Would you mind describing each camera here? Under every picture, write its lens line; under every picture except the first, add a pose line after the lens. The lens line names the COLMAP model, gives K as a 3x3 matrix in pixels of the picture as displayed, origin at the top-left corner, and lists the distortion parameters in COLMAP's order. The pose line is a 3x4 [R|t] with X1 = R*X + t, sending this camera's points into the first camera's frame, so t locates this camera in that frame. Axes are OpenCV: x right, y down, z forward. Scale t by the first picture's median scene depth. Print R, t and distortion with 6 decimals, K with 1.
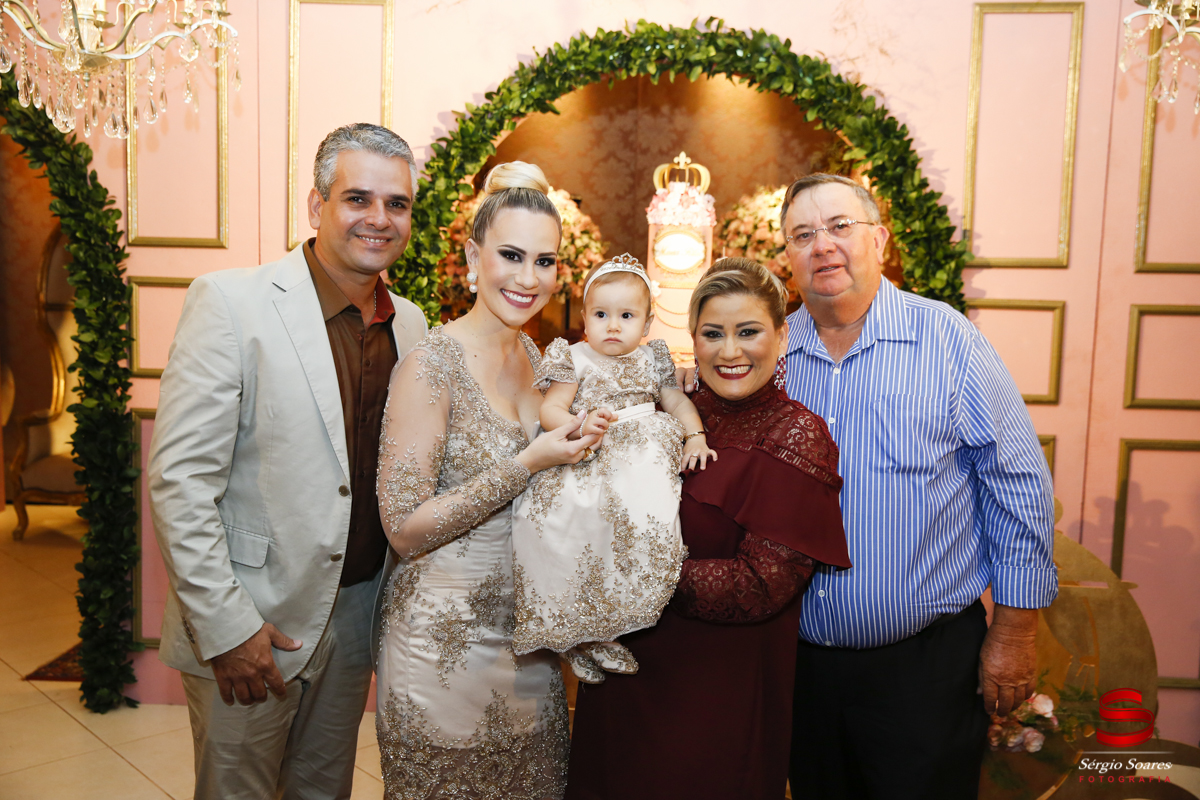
lens RADIAL K [[1210.6, 0, 591.7], [0, 1210.6, 398.3], [0, 0, 1]] dist [0.000163, 0.000000]
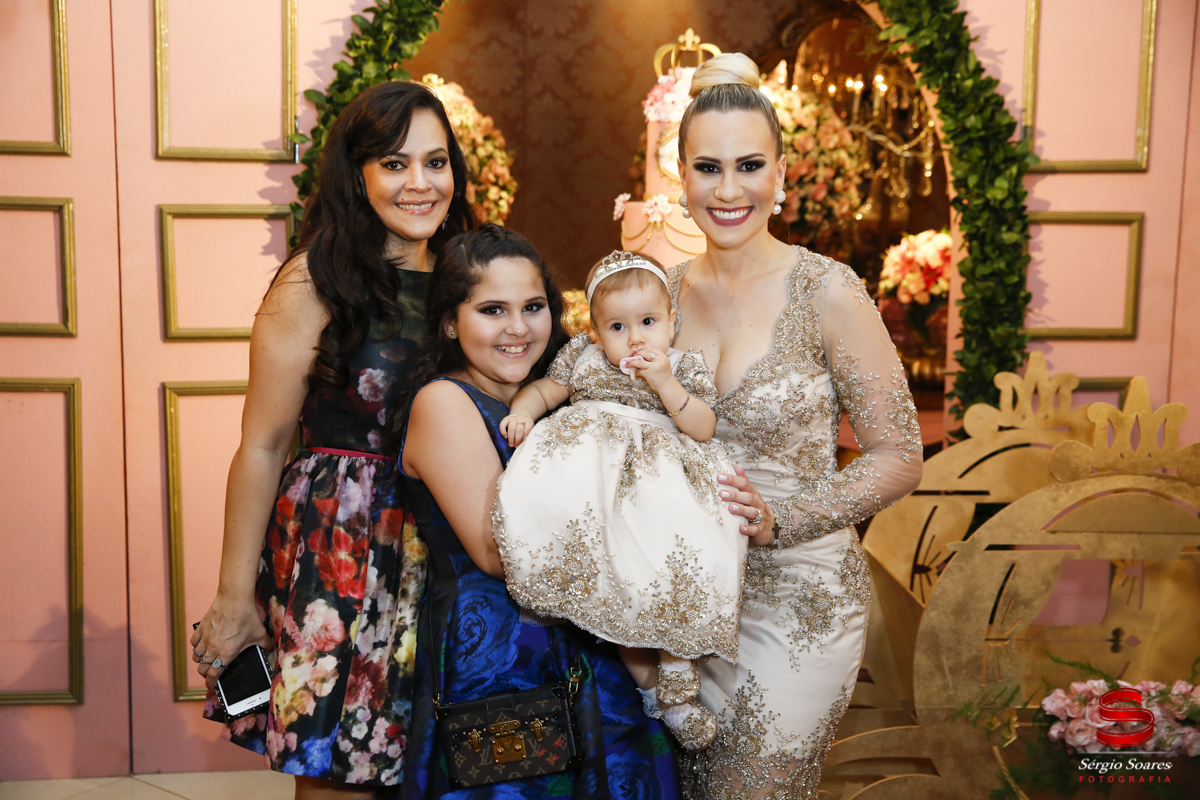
lens RADIAL K [[1558.6, 0, 594.5], [0, 1558.6, 404.4], [0, 0, 1]] dist [0.081286, 0.000000]
pose [[0.987506, -0.031702, 0.154357, -0.143910], [0.027594, 0.999208, 0.028682, 0.008336], [-0.155144, -0.024064, 0.987599, 0.003532]]
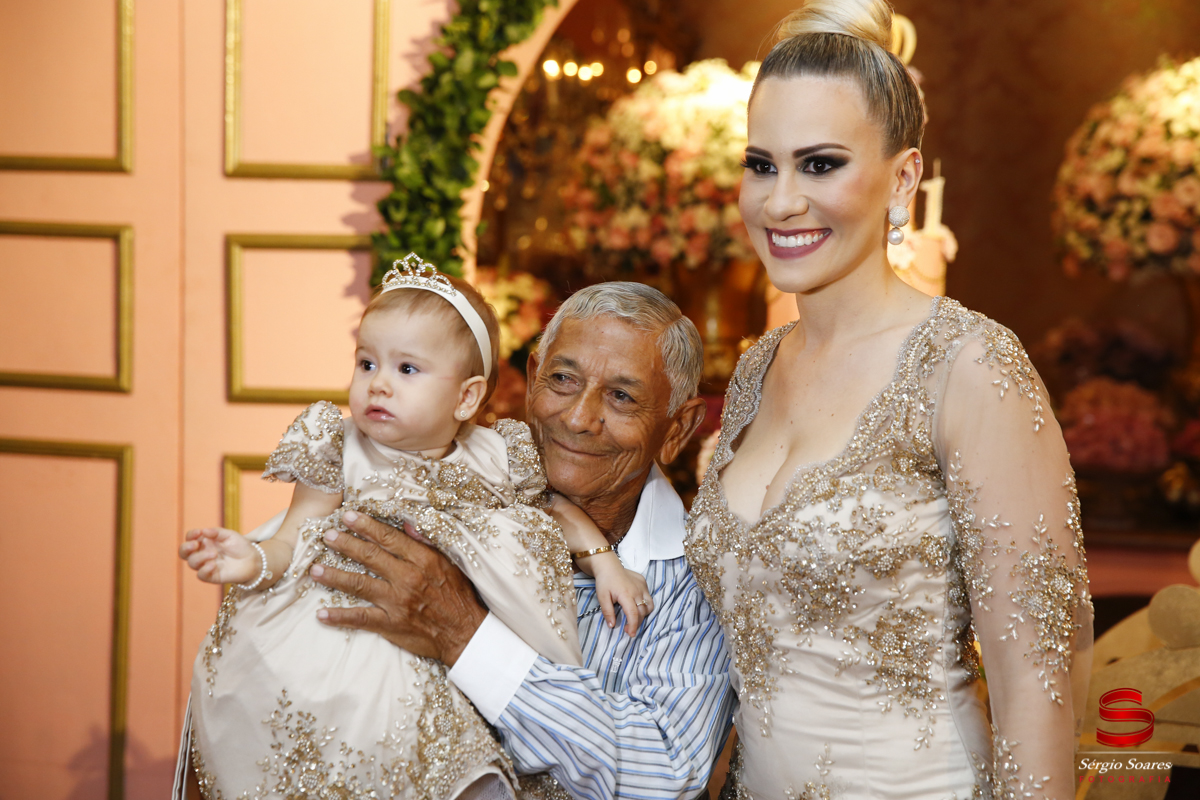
lens RADIAL K [[2274.0, 0, 597.1], [0, 2274.0, 405.5], [0, 0, 1]] dist [0.236287, 0.000000]
pose [[0.975381, 0.013103, -0.220137, 0.185567], [-0.020873, 0.999237, -0.033006, 0.025882], [0.219537, 0.036788, 0.974910, -0.065922]]
